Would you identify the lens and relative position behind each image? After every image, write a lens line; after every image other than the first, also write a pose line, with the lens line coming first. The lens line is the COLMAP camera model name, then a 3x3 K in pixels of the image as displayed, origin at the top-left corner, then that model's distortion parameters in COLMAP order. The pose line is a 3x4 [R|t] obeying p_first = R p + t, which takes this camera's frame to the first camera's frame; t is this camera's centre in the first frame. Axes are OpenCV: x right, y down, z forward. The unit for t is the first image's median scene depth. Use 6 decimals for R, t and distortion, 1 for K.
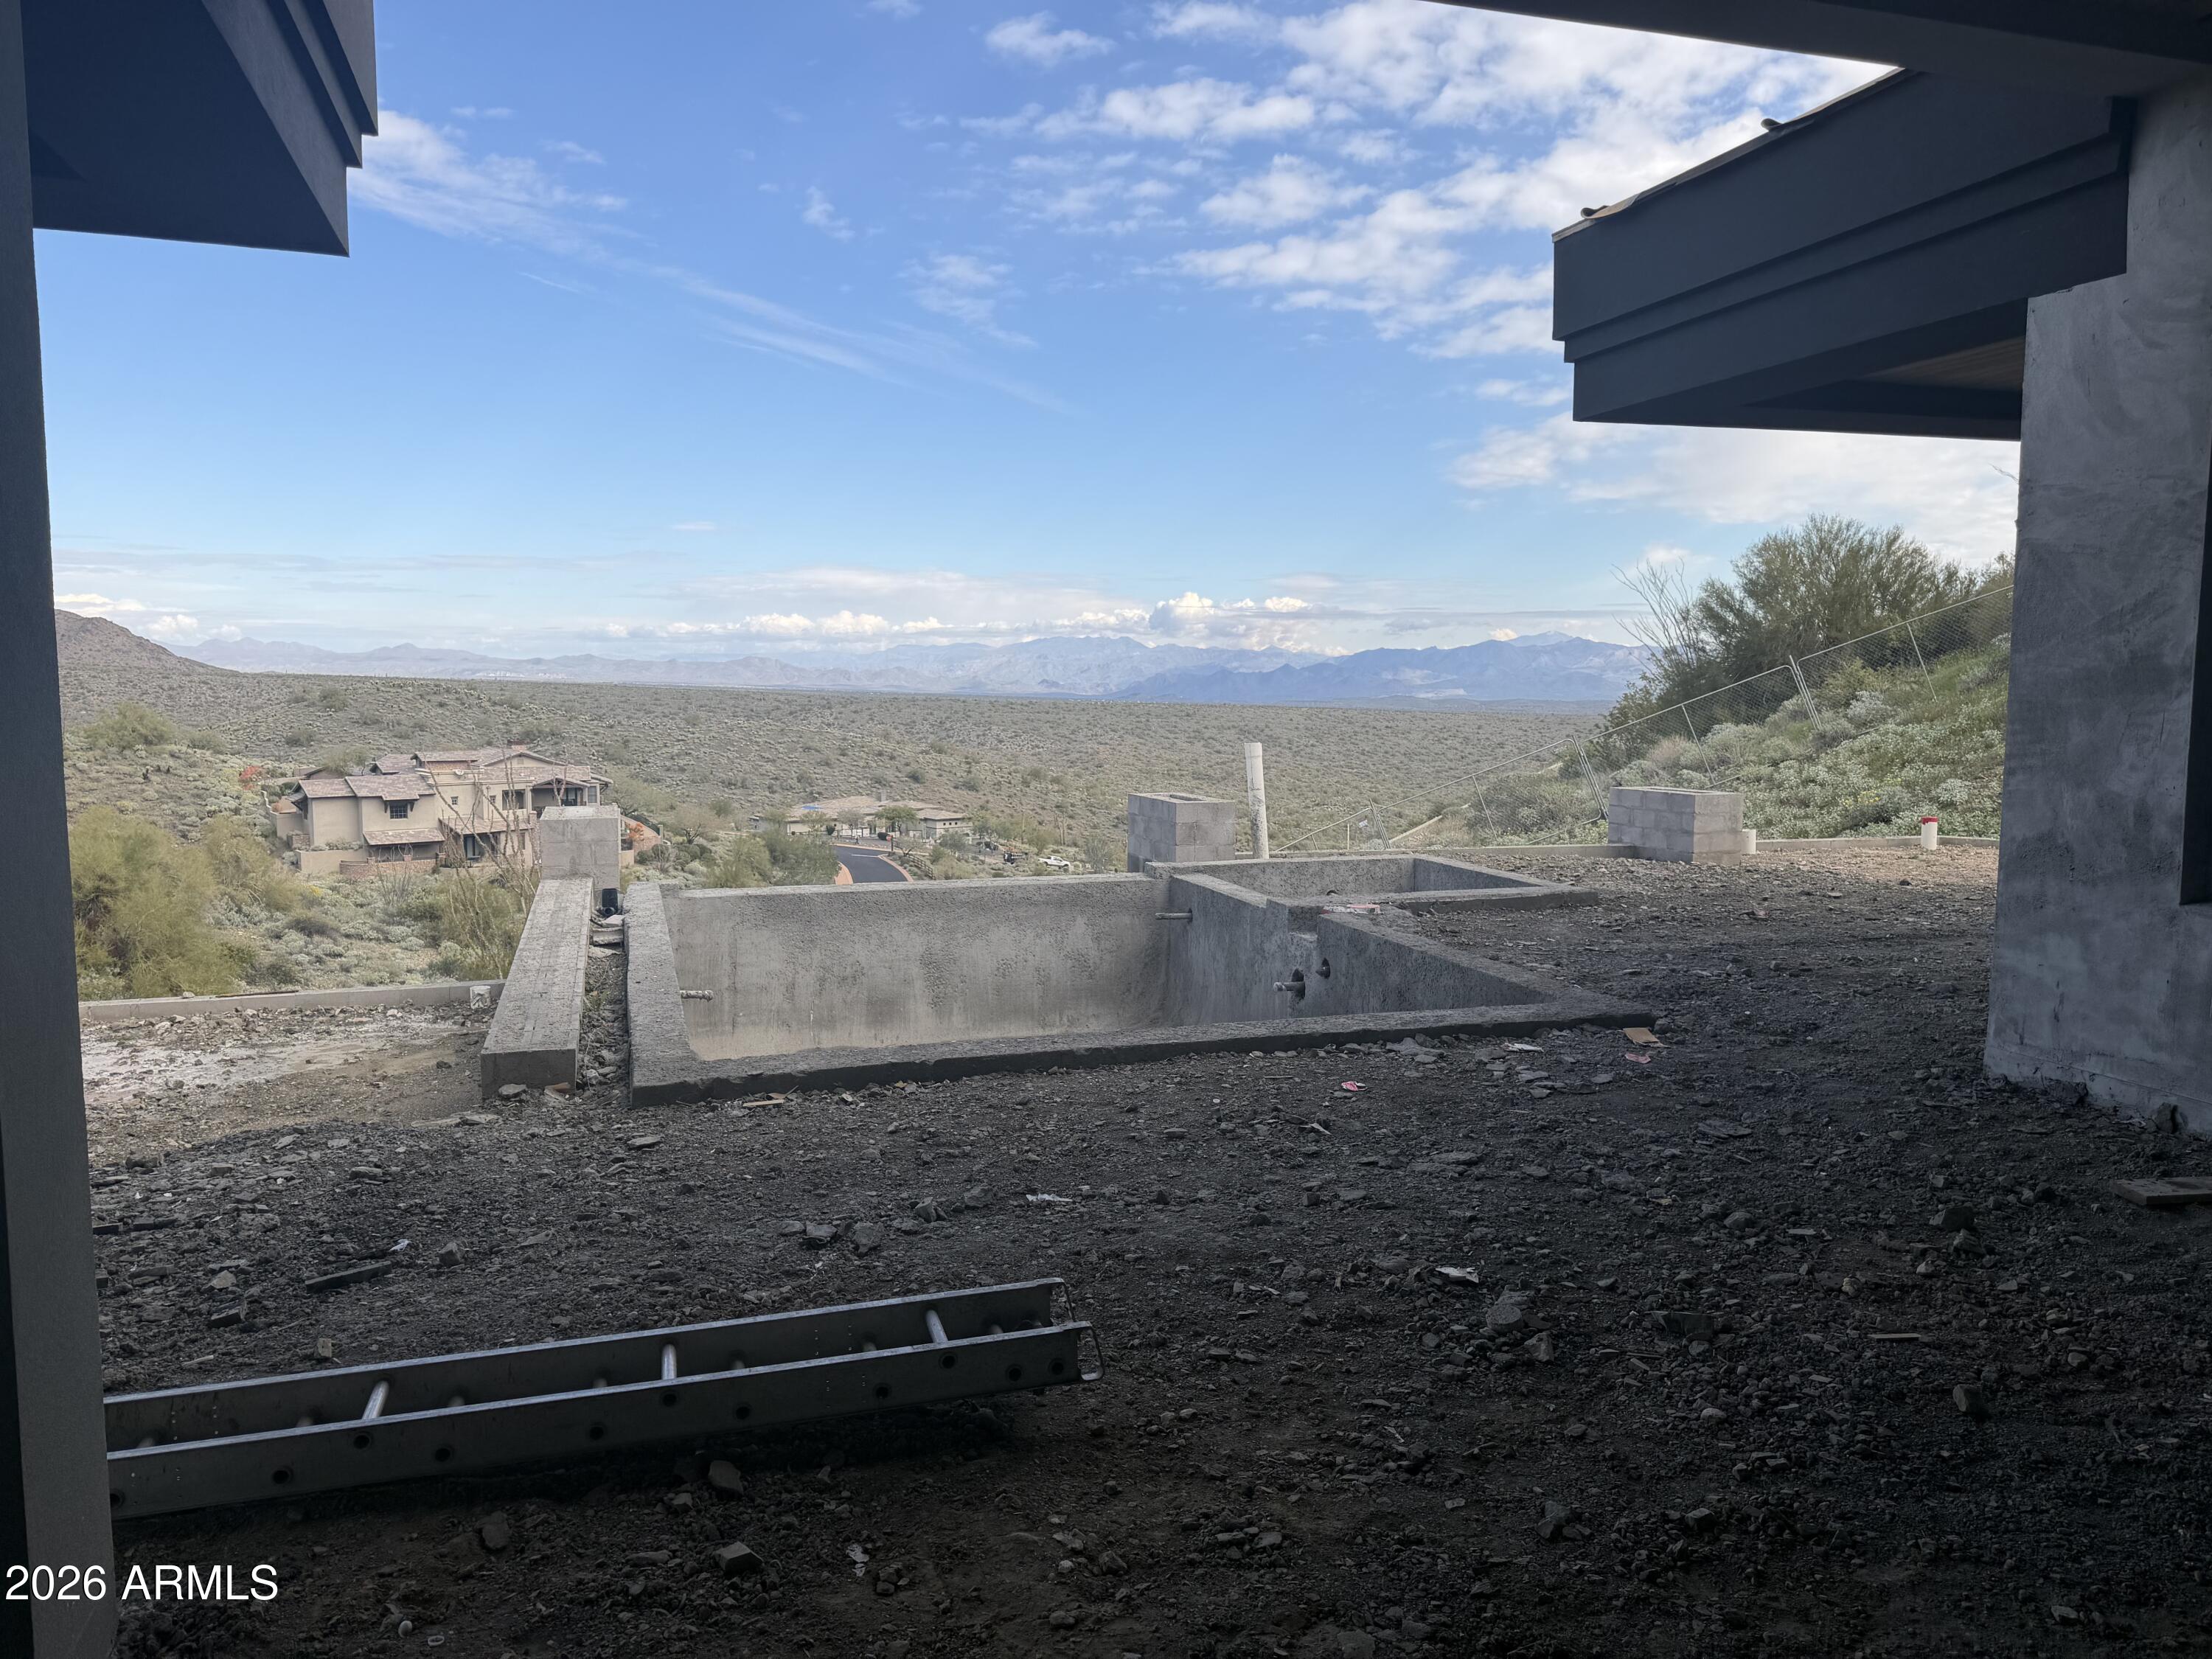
lens RADIAL K [[1550.3, 0, 1106.0], [0, 1550.3, 829.5], [0, 0, 1]] dist [0.127403, -0.188869]
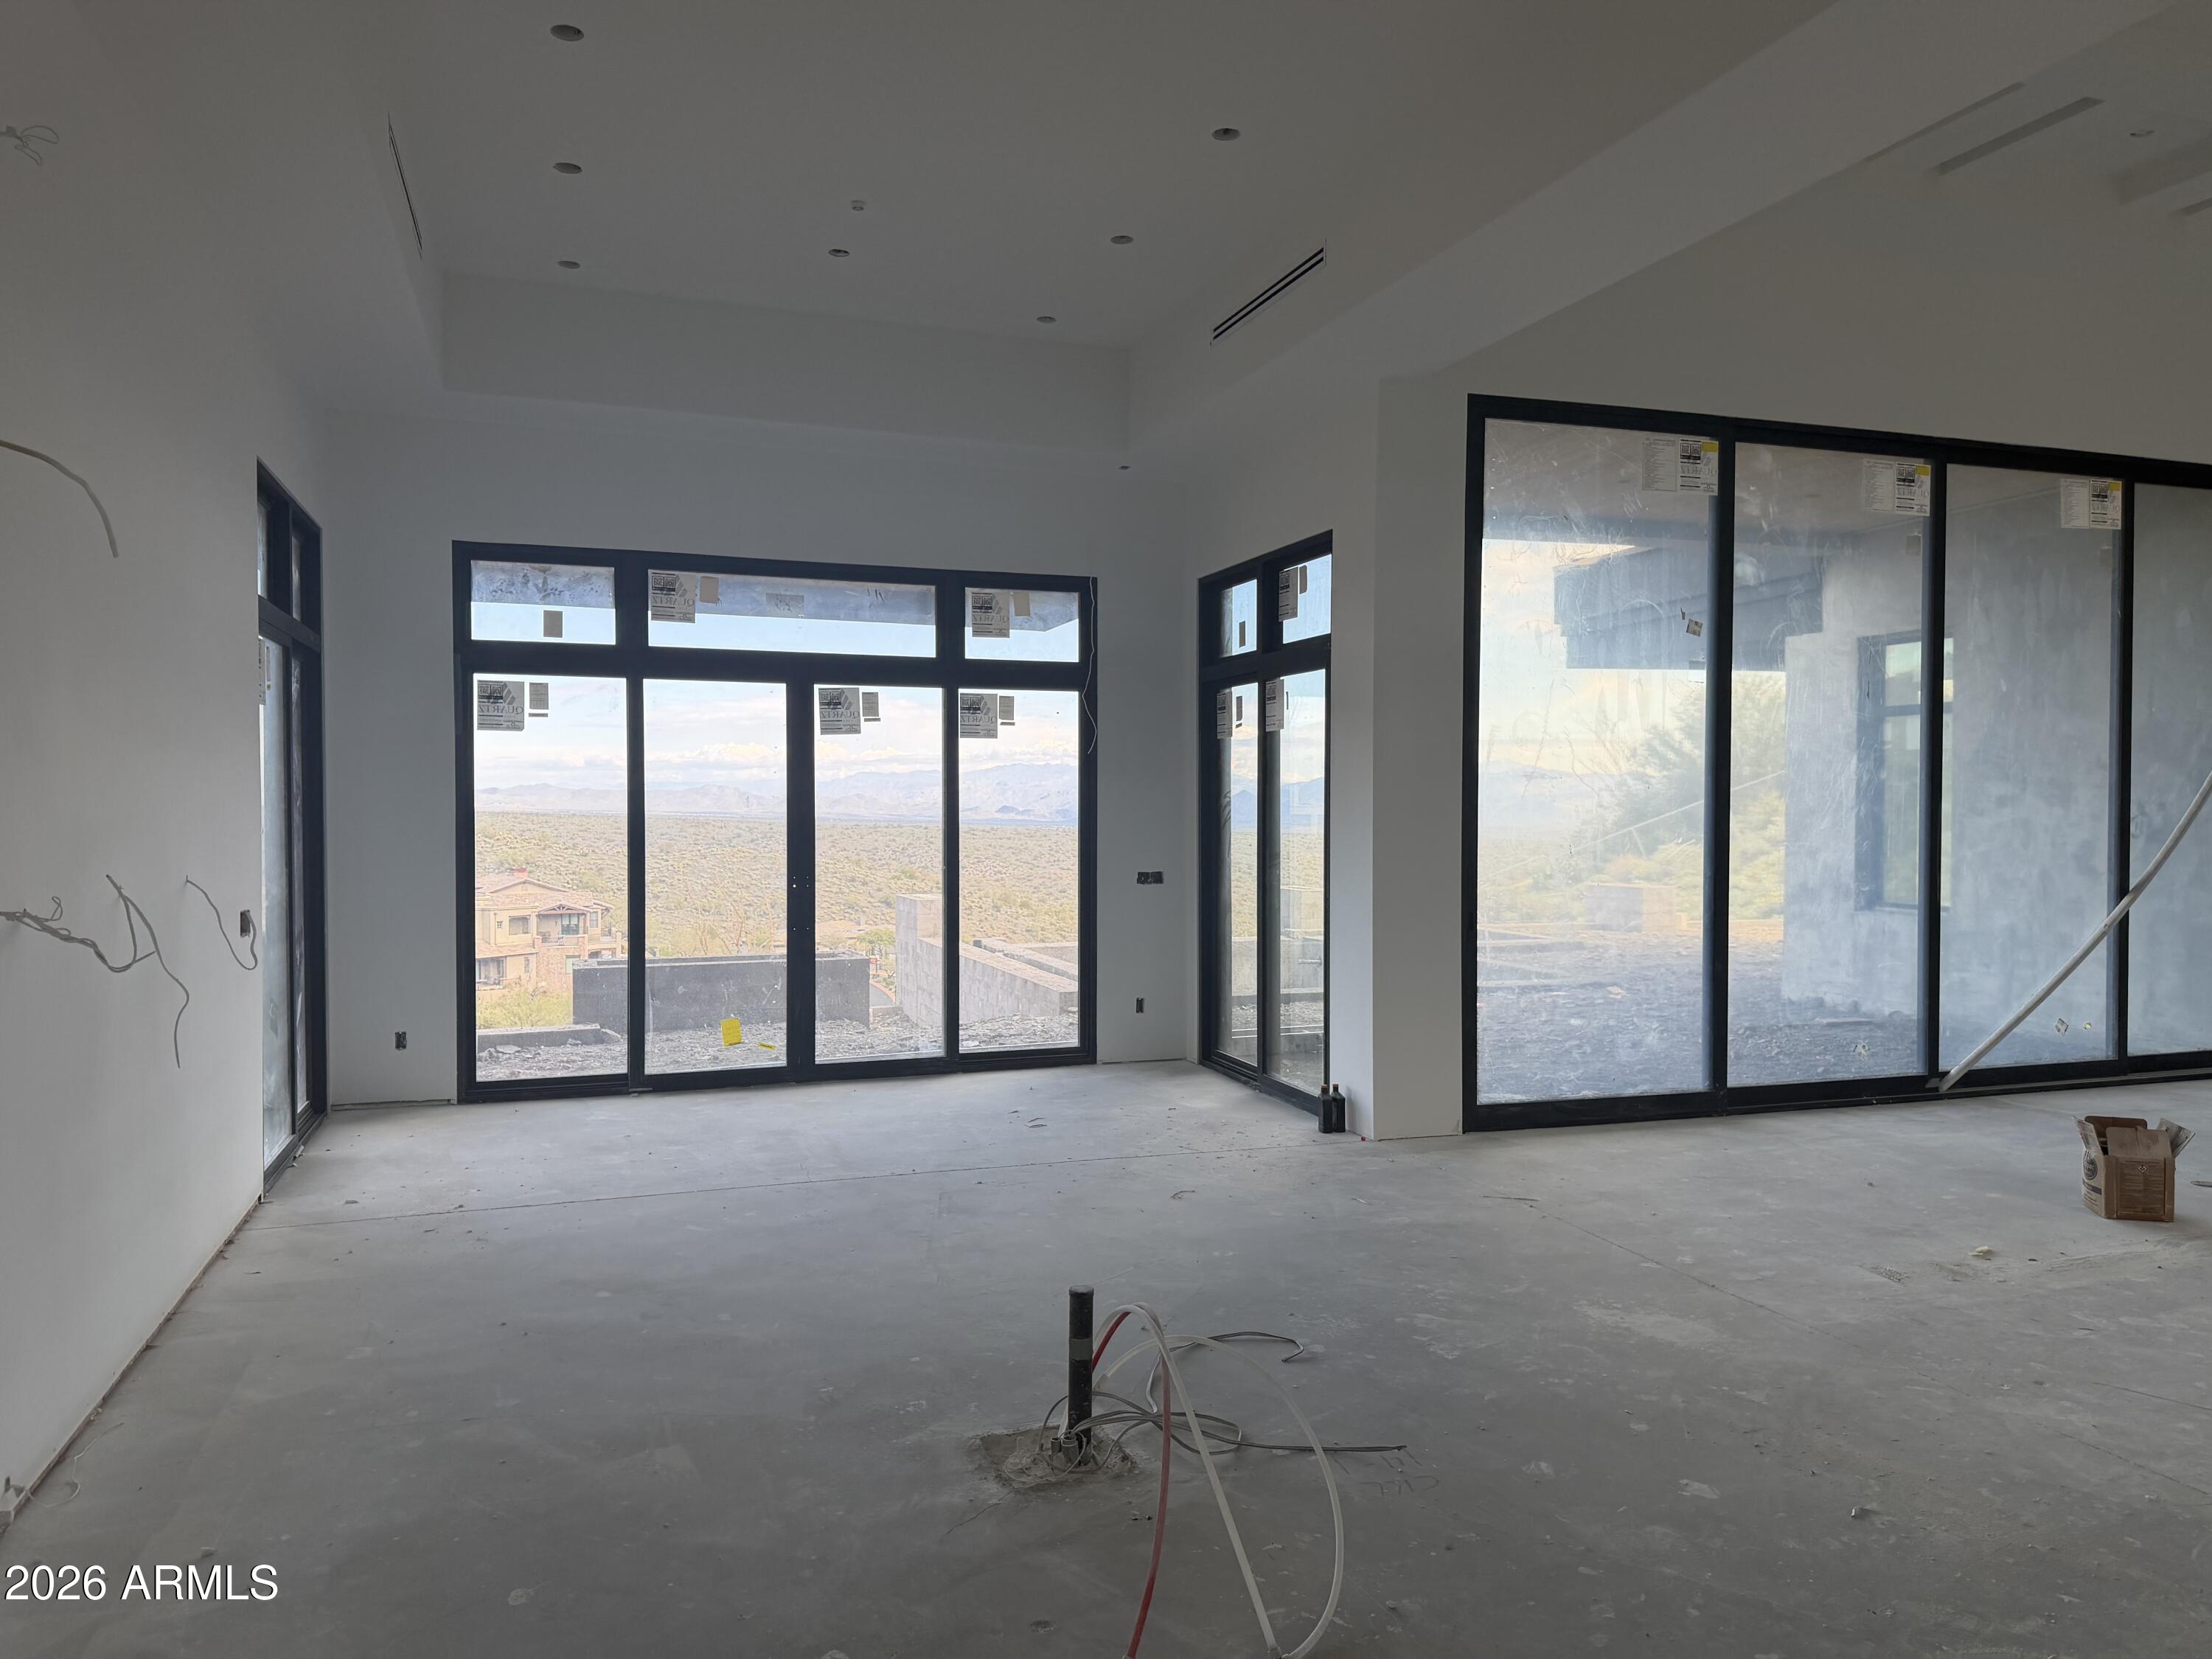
lens RADIAL K [[1598.3, 0, 1085.3], [0, 1598.3, 848.1], [0, 0, 1]] dist [0.111765, -0.207673]
pose [[0.999744, -0.003004, 0.022429, -0.027394], [0.004559, 0.997564, -0.069612, 0.006715], [-0.022165, 0.069697, 0.997322, -0.075393]]
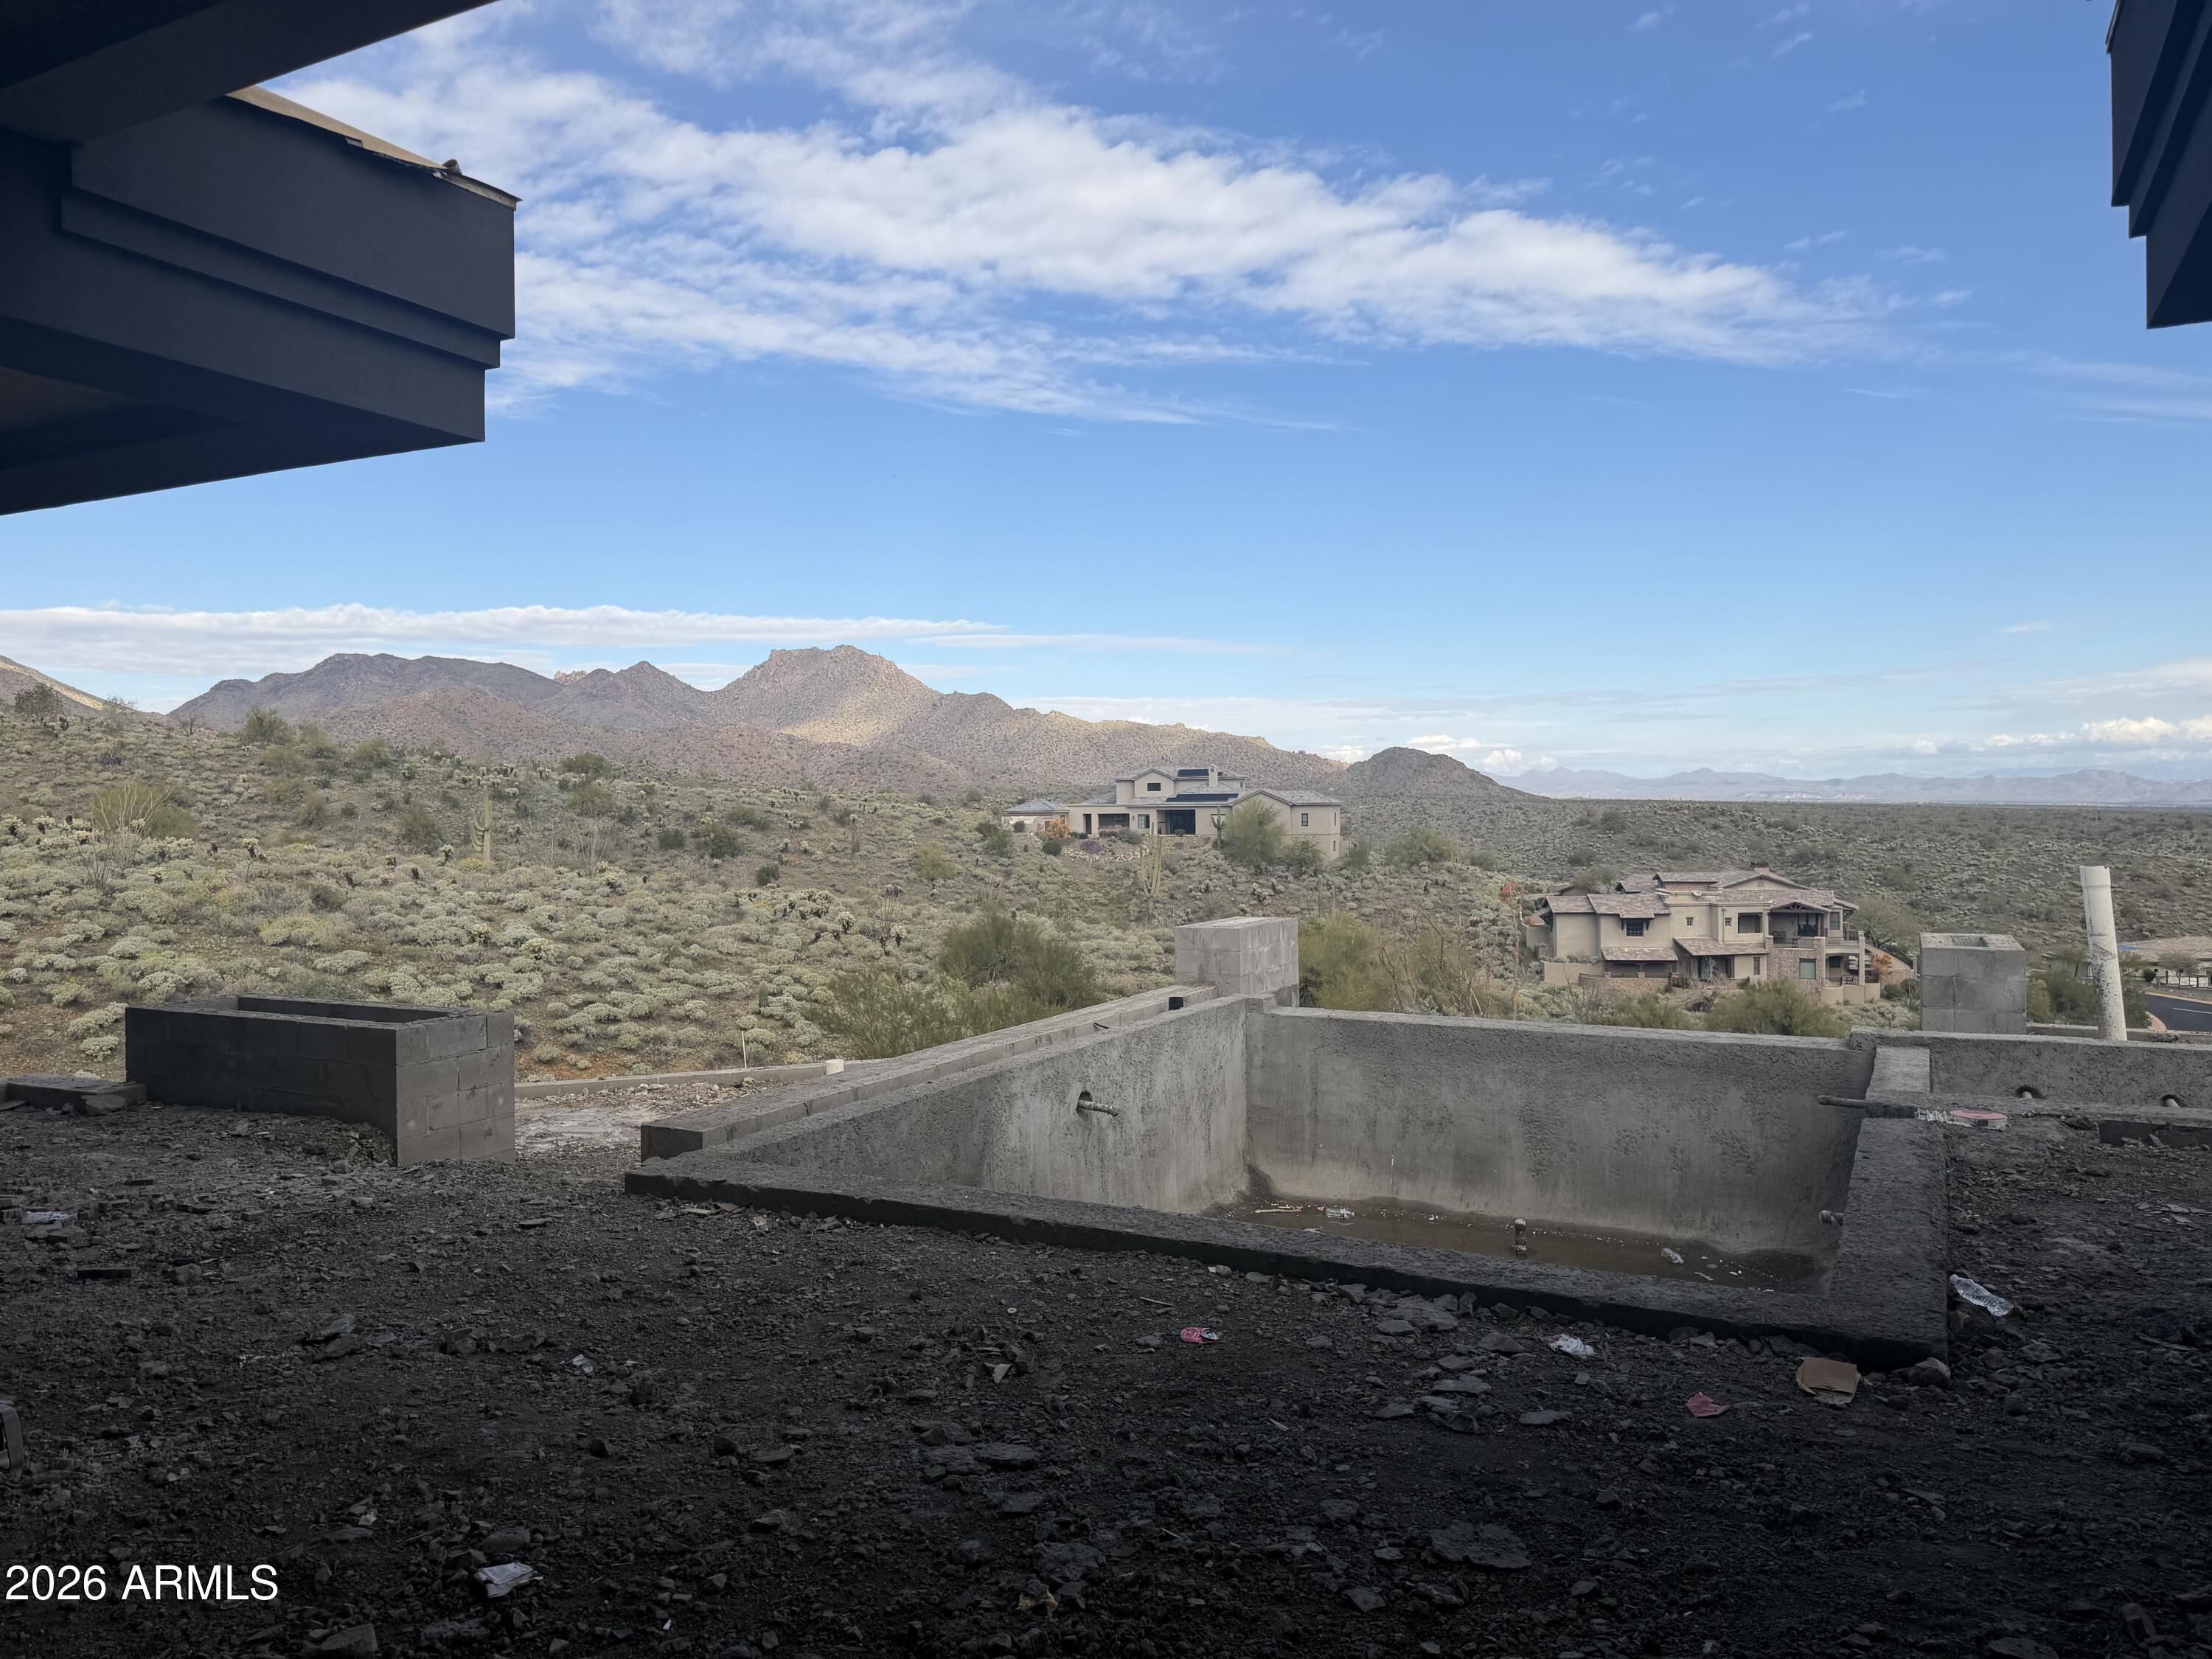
lens RADIAL K [[1550.3, 0, 1106.0], [0, 1550.3, 829.5], [0, 0, 1]] dist [0.127403, -0.188869]
pose [[0.701192, 0.000079, -0.712973, 0.040470], [-0.055445, 0.996978, -0.054418, -0.001430], [0.710814, 0.077688, 0.699077, 0.029014]]
